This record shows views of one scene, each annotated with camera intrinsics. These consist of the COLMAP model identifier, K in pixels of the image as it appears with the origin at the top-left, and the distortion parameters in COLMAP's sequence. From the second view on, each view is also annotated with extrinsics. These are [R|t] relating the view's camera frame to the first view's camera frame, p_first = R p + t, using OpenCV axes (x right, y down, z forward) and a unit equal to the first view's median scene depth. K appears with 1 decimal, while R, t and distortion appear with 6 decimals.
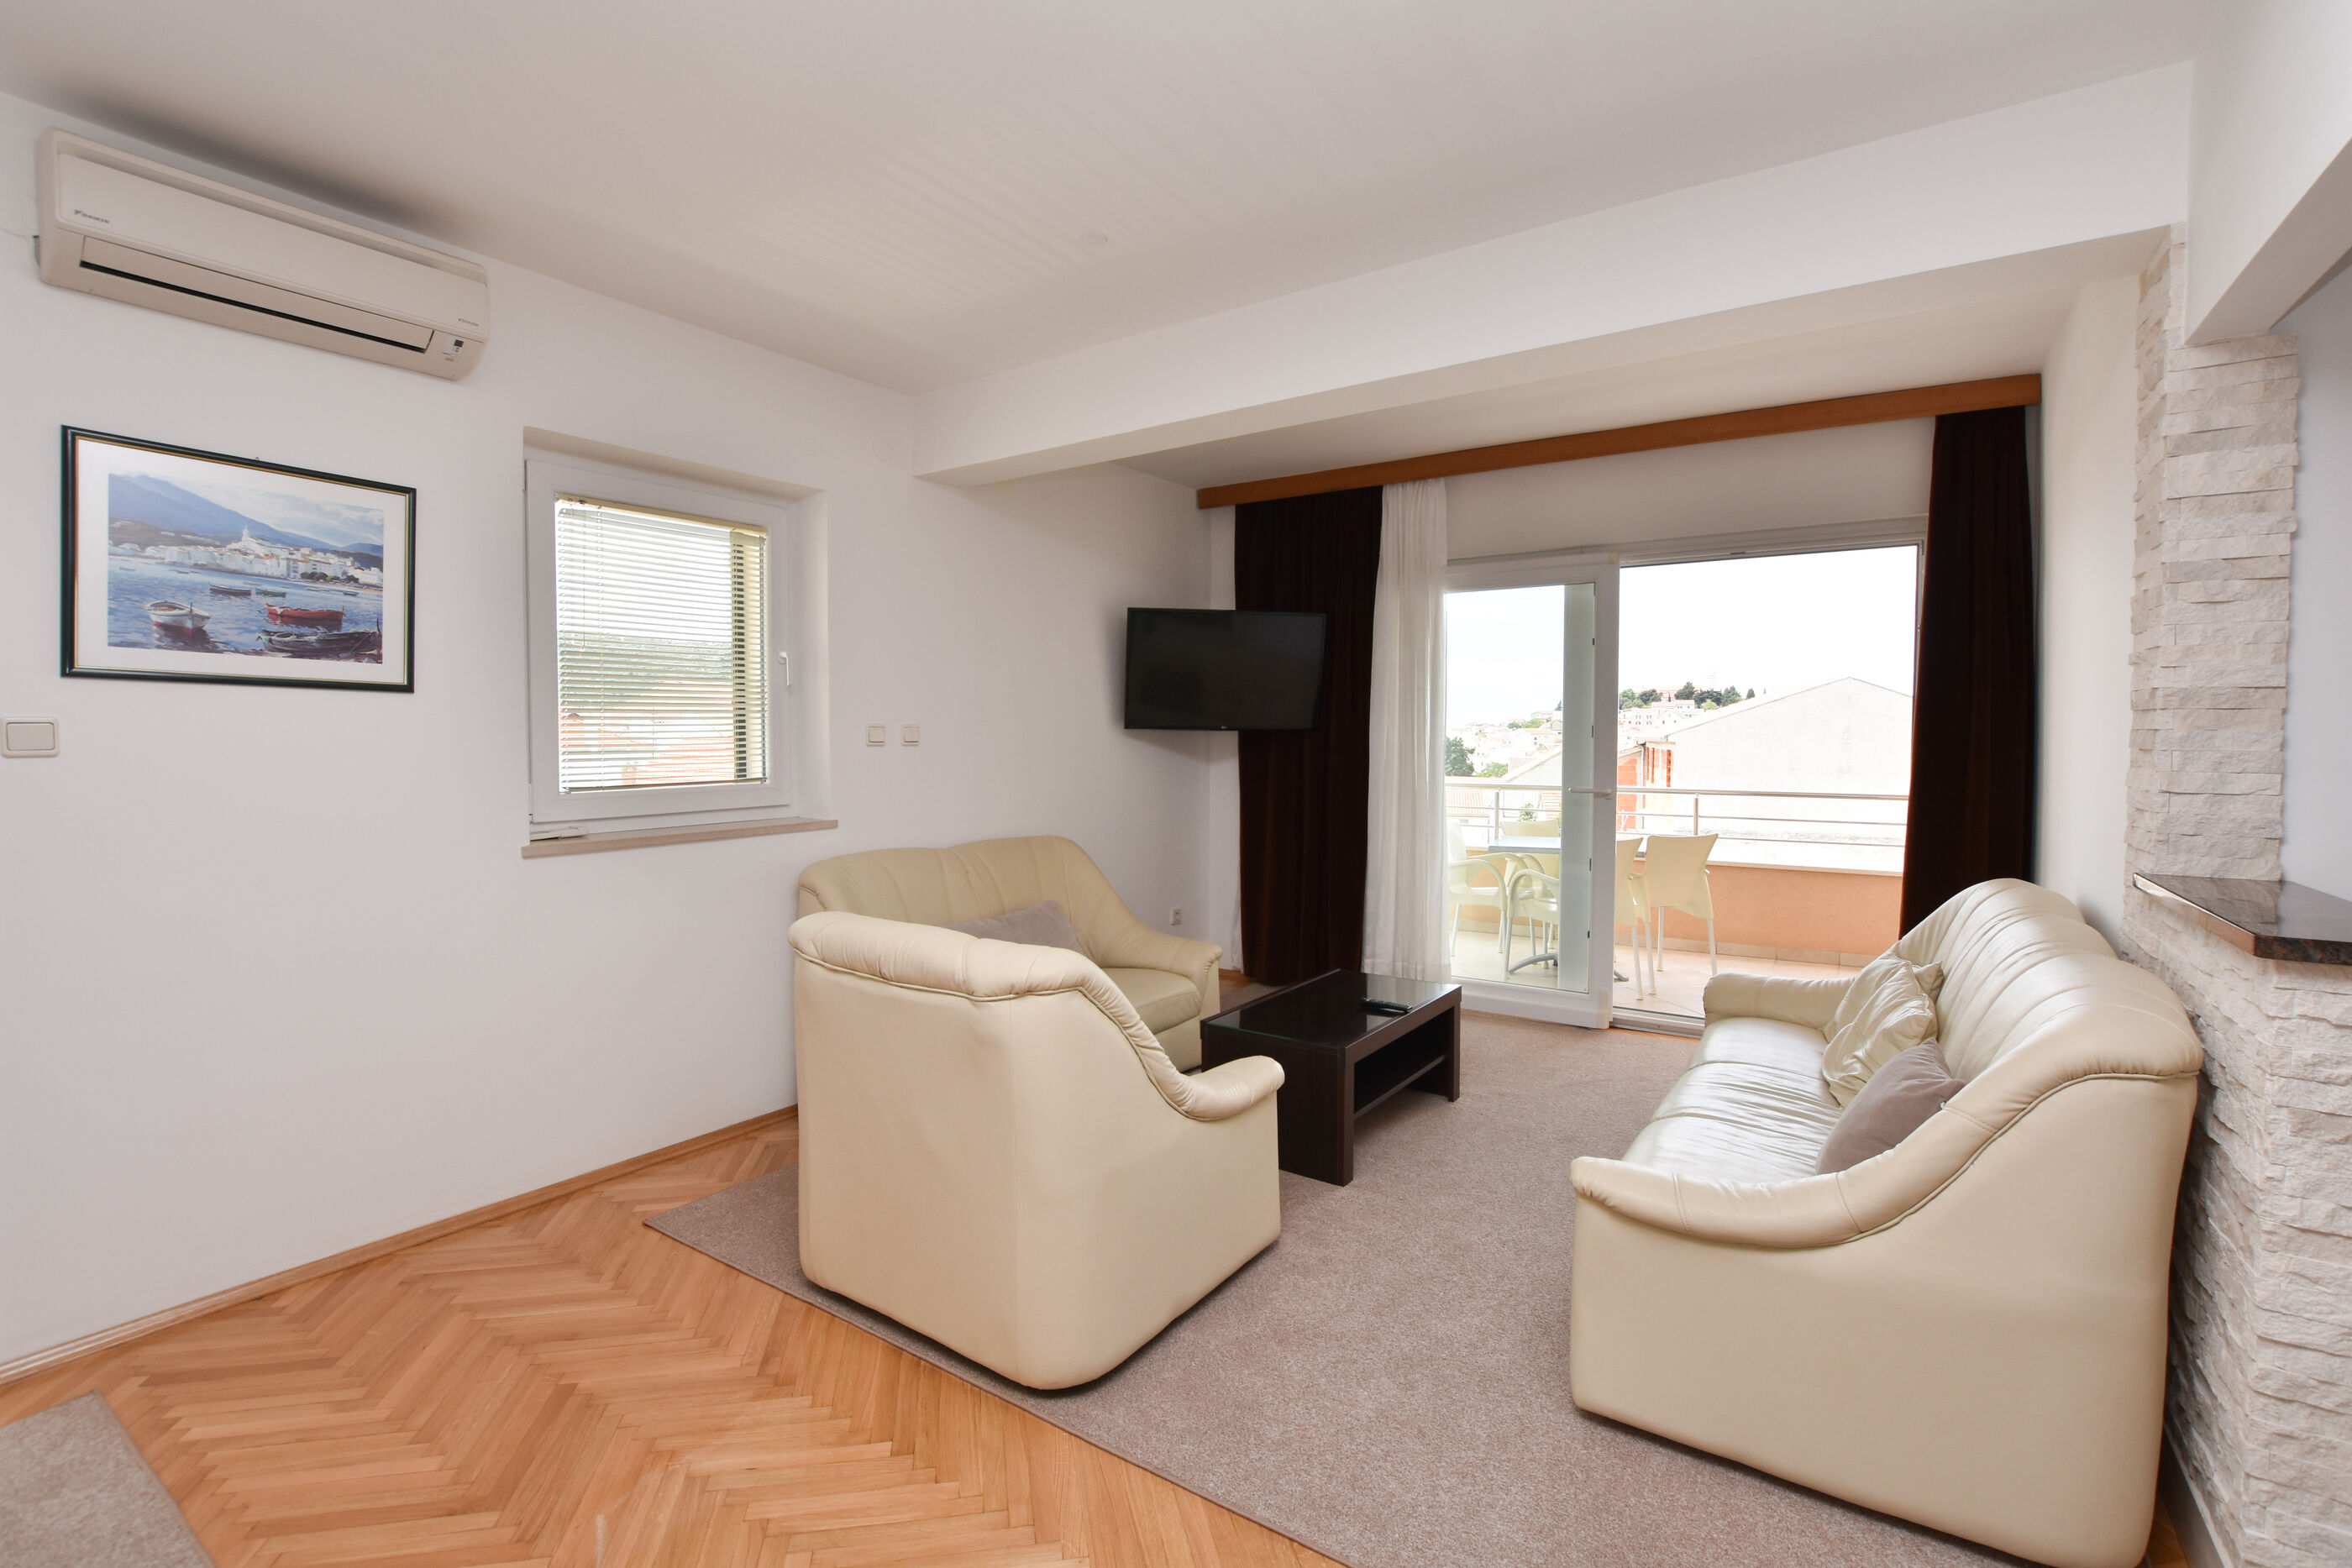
lens RADIAL K [[1057.6, 0, 1188.2], [0, 1057.6, 773.2], [0, 0, 1]] dist [-0.021943, 0.000420]
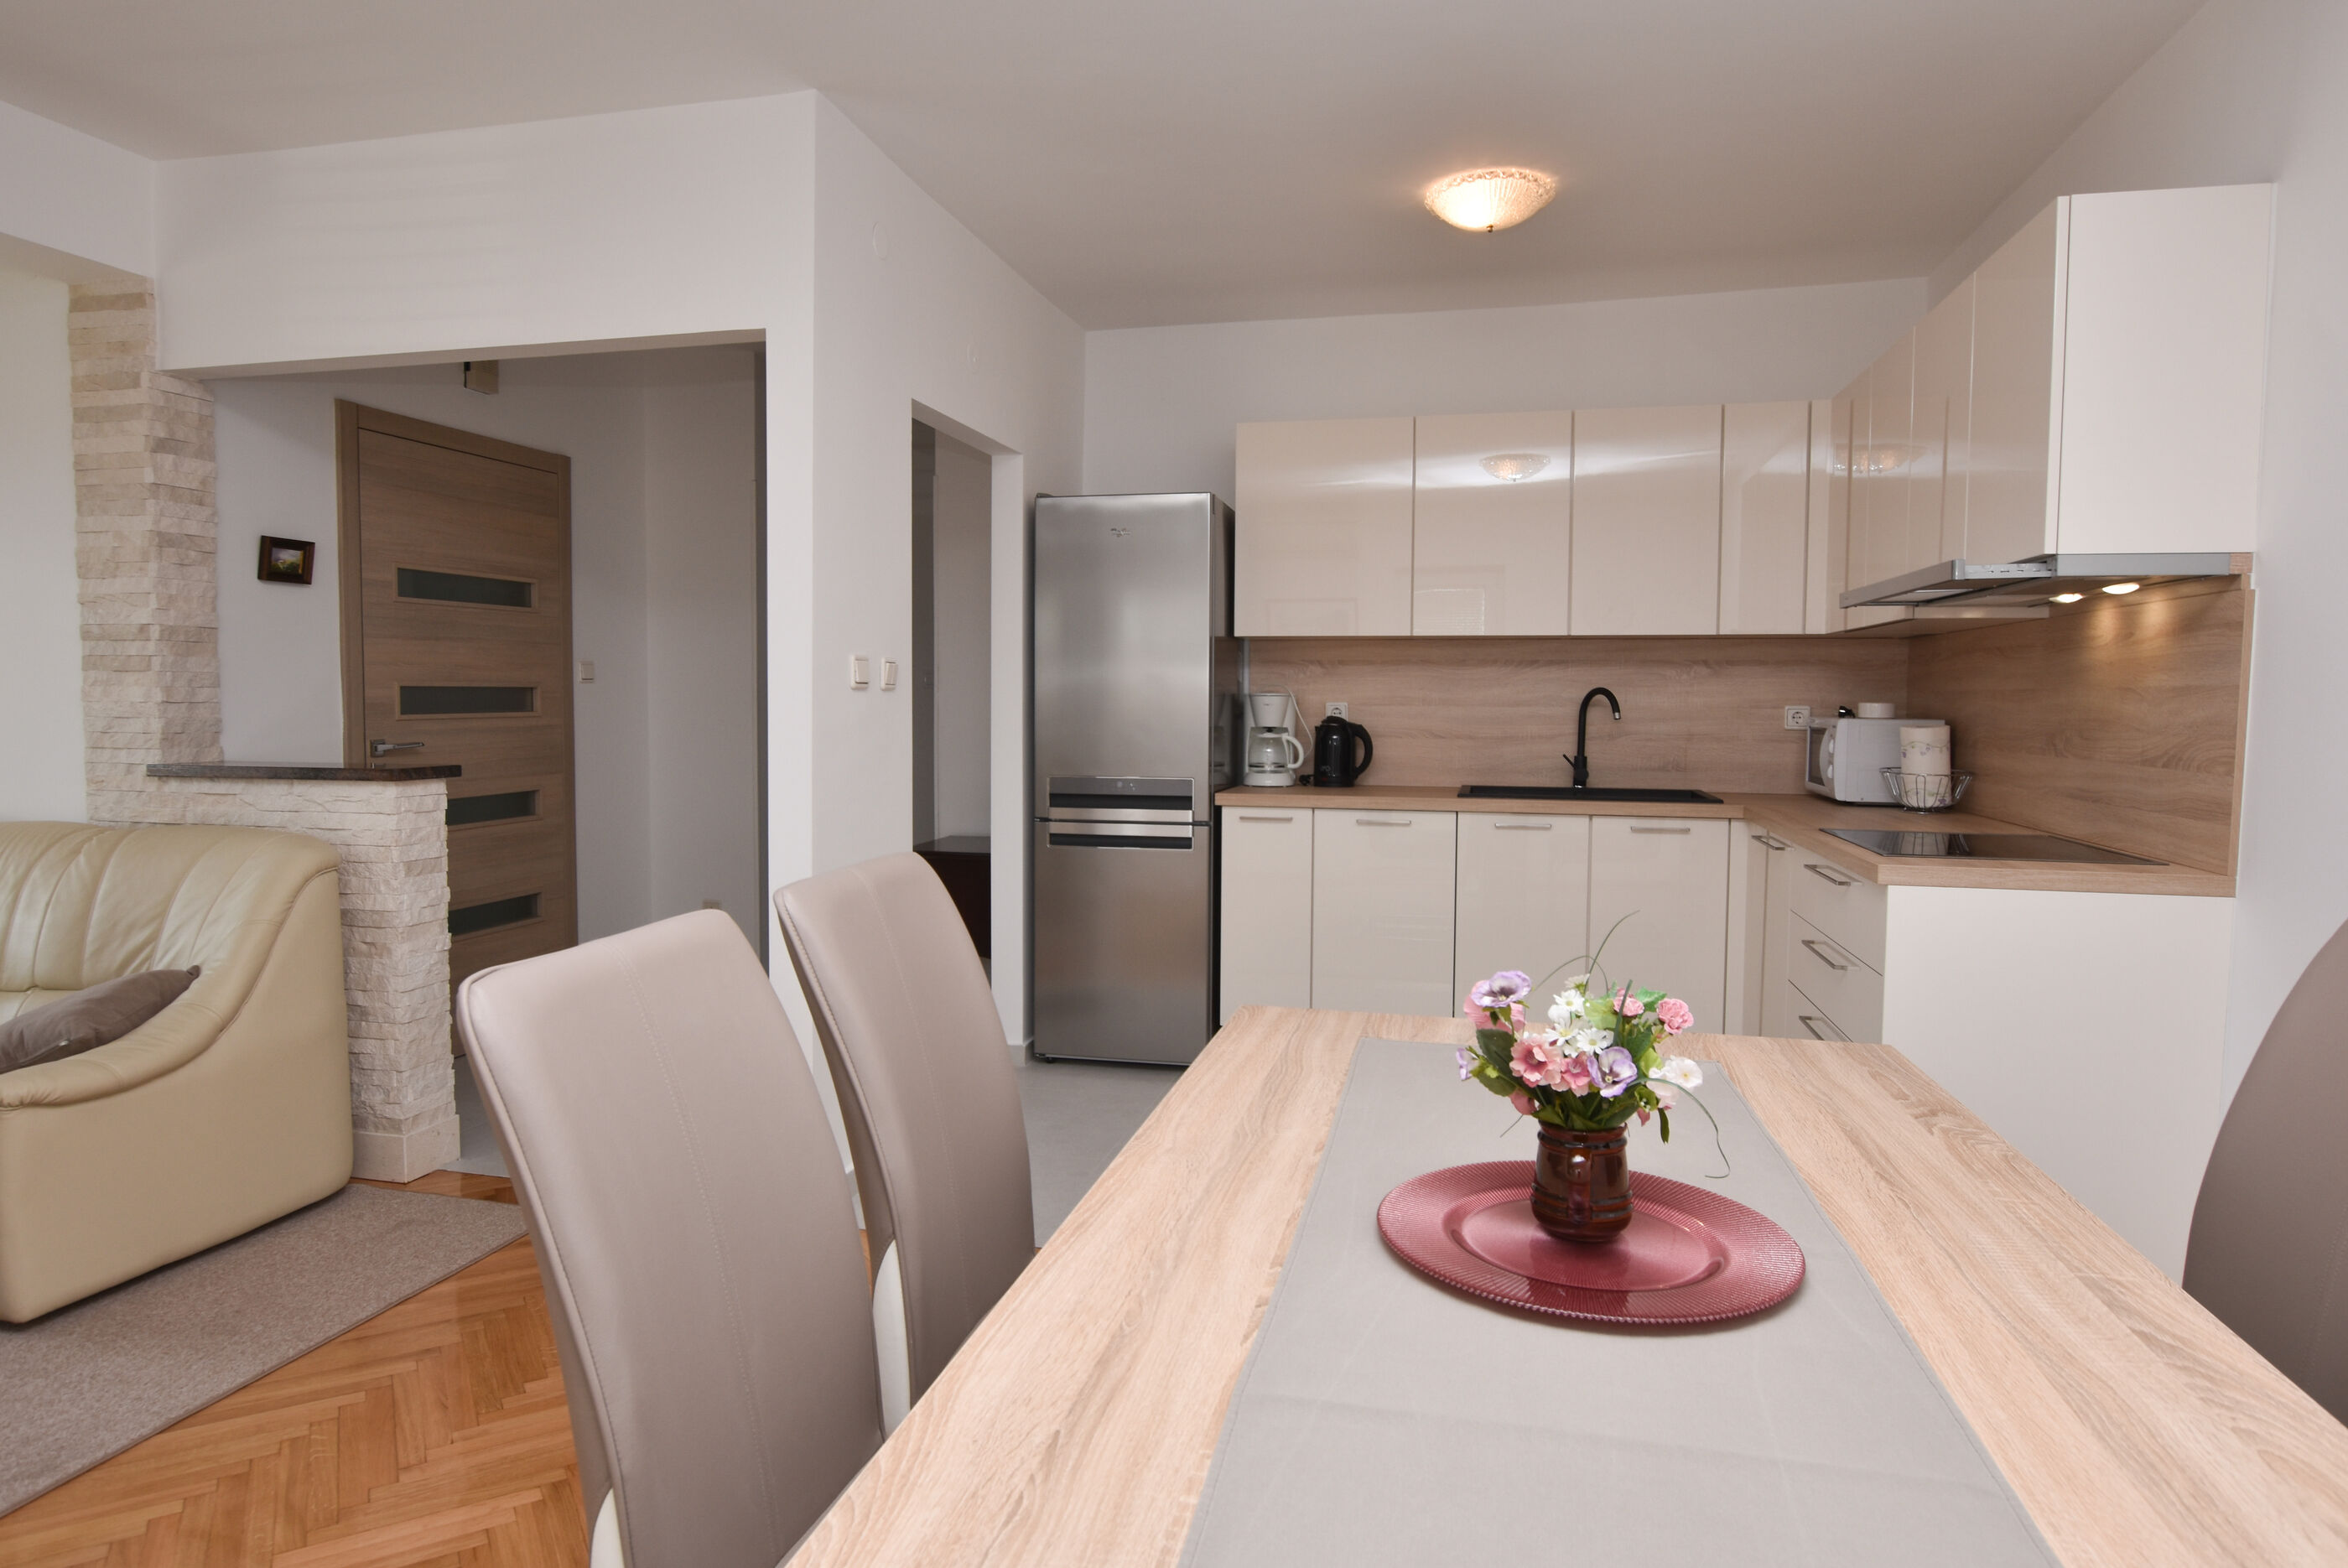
lens RADIAL K [[1380.3, 0, 1172.5], [0, 1380.3, 774.6], [0, 0, 1]] dist [-0.020599, 0.010357]
pose [[-0.353515, -0.054682, 0.933829, -0.931561], [0.031613, 0.997021, 0.070350, 0.022503], [-0.934894, 0.054391, -0.350734, 0.316696]]
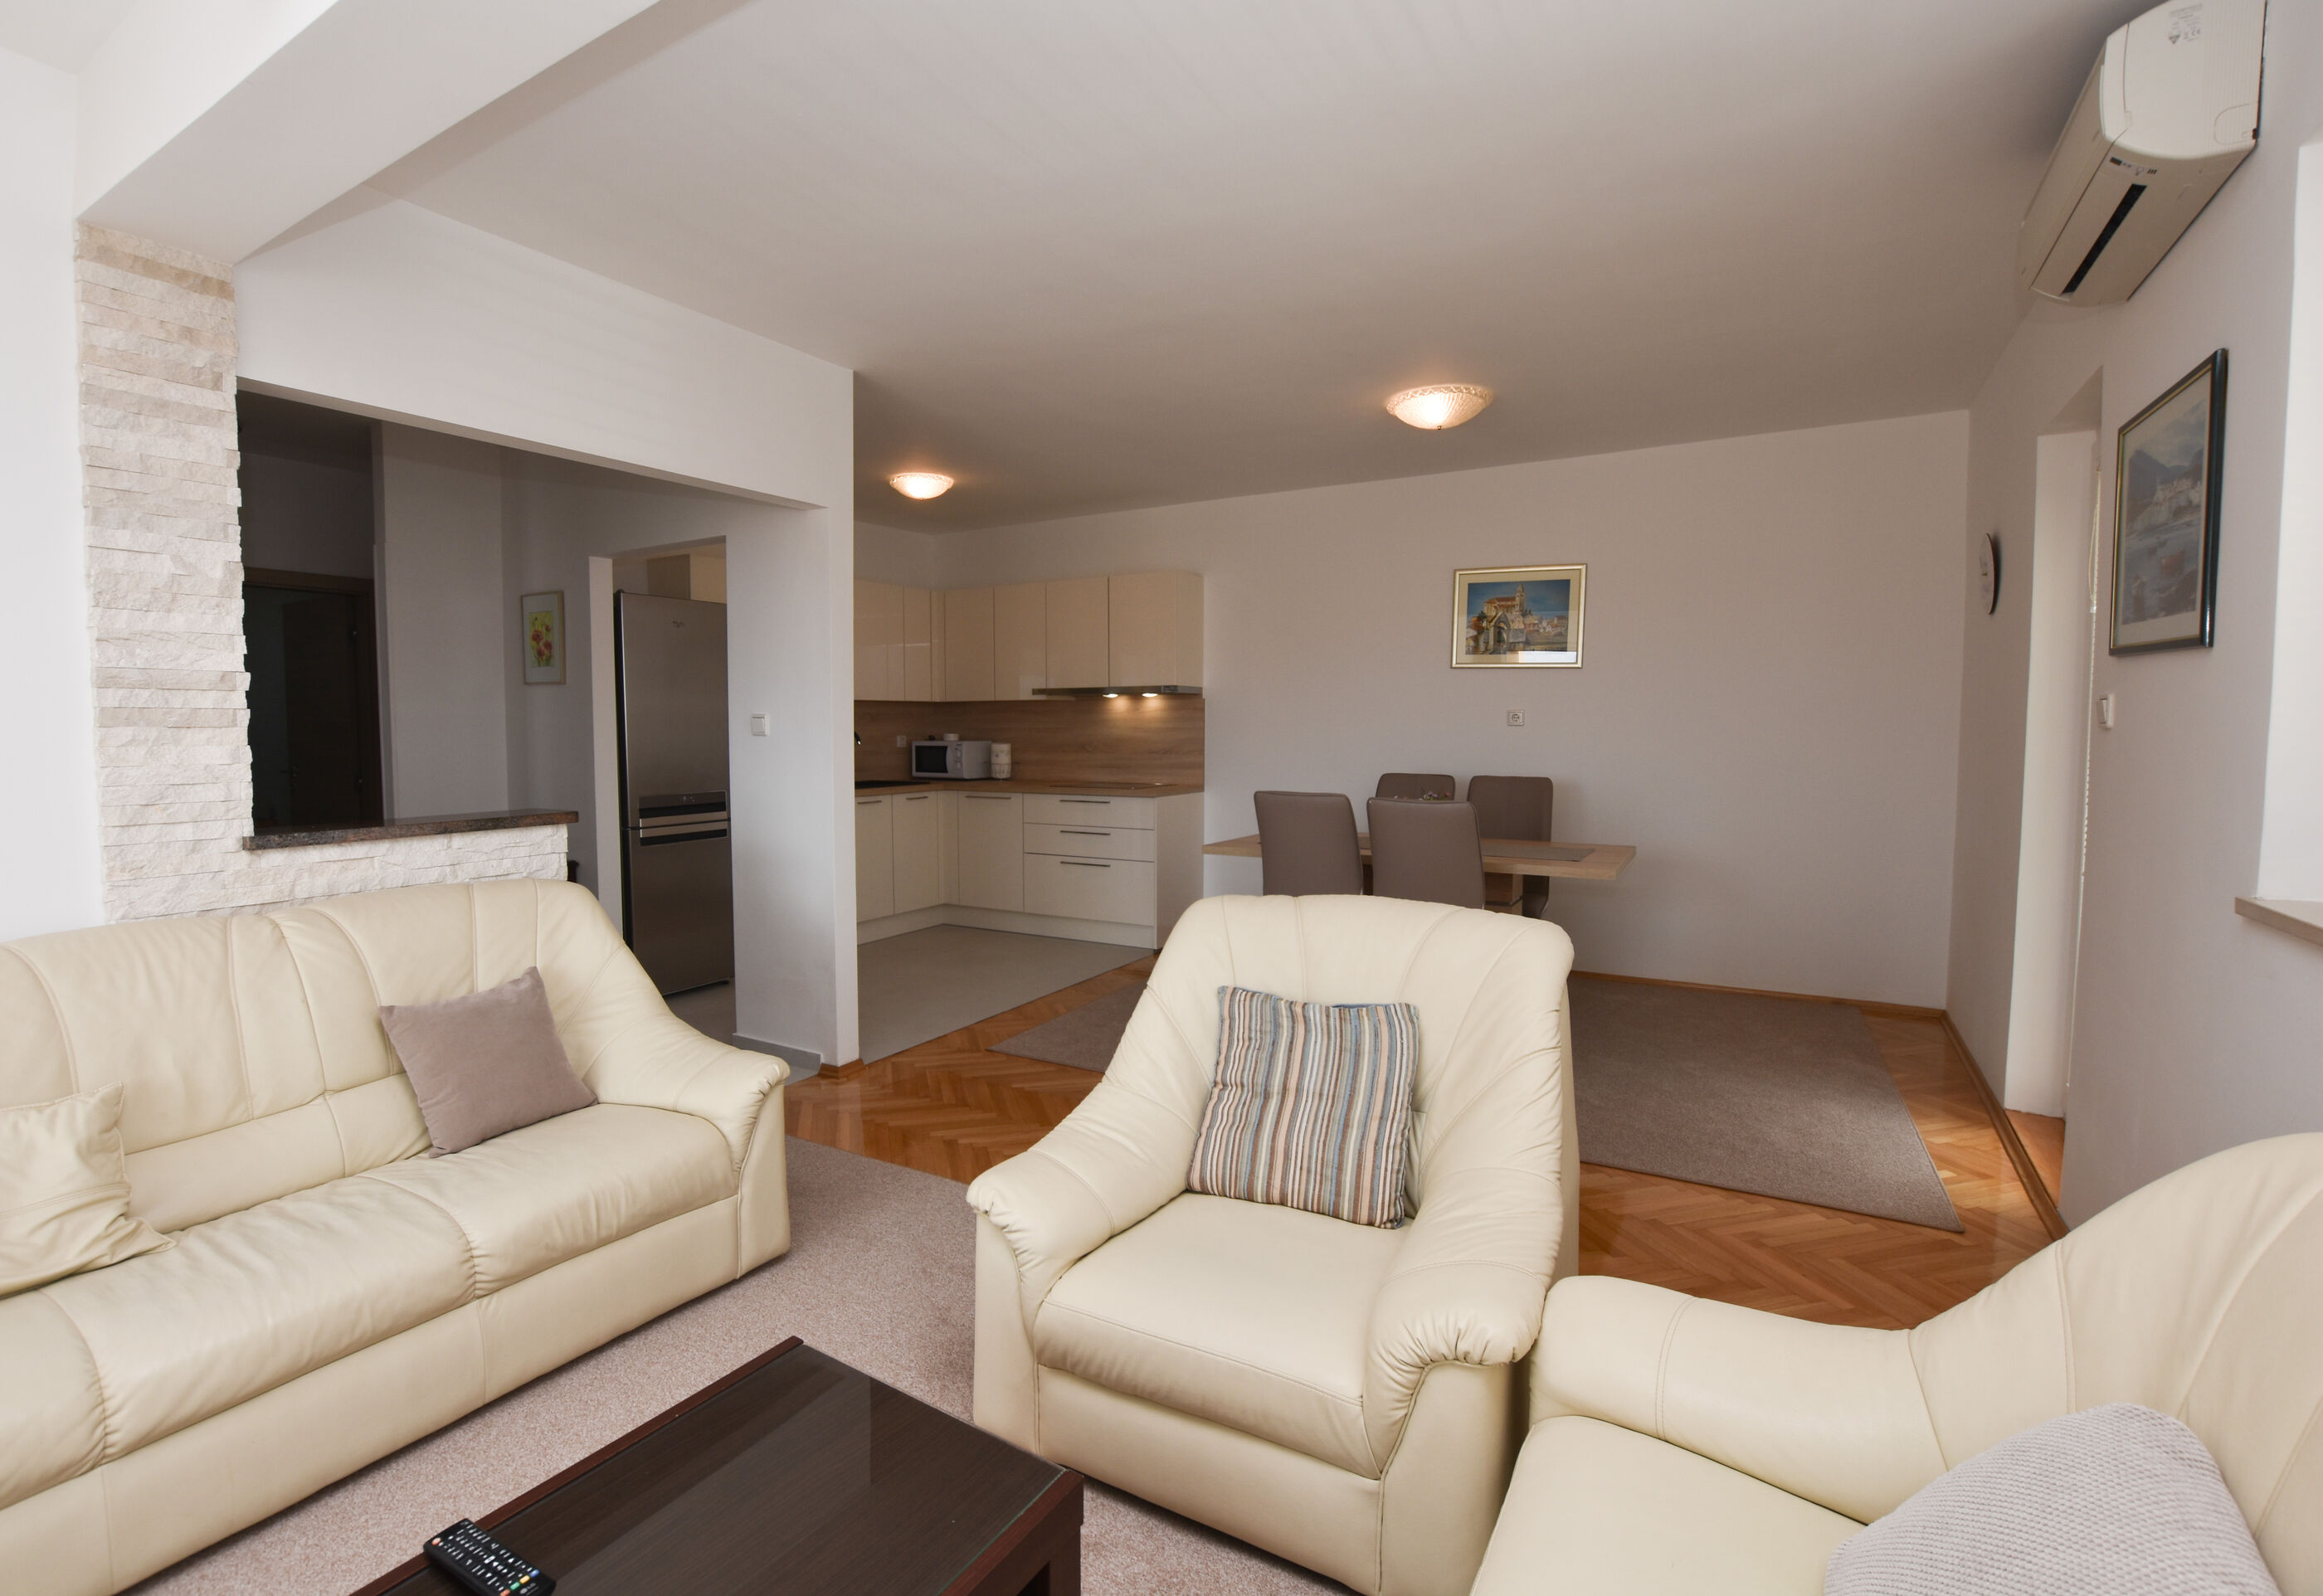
lens RADIAL K [[1044.2, 0, 1108.9], [0, 1044.2, 788.5], [0, 0, 1]] dist [-0.030067, -0.000079]
pose [[-0.999129, 0.006140, -0.041275, 0.024382], [0.001981, 0.994978, 0.100070, -0.051103], [0.041682, 0.099901, -0.994124, 1.698022]]
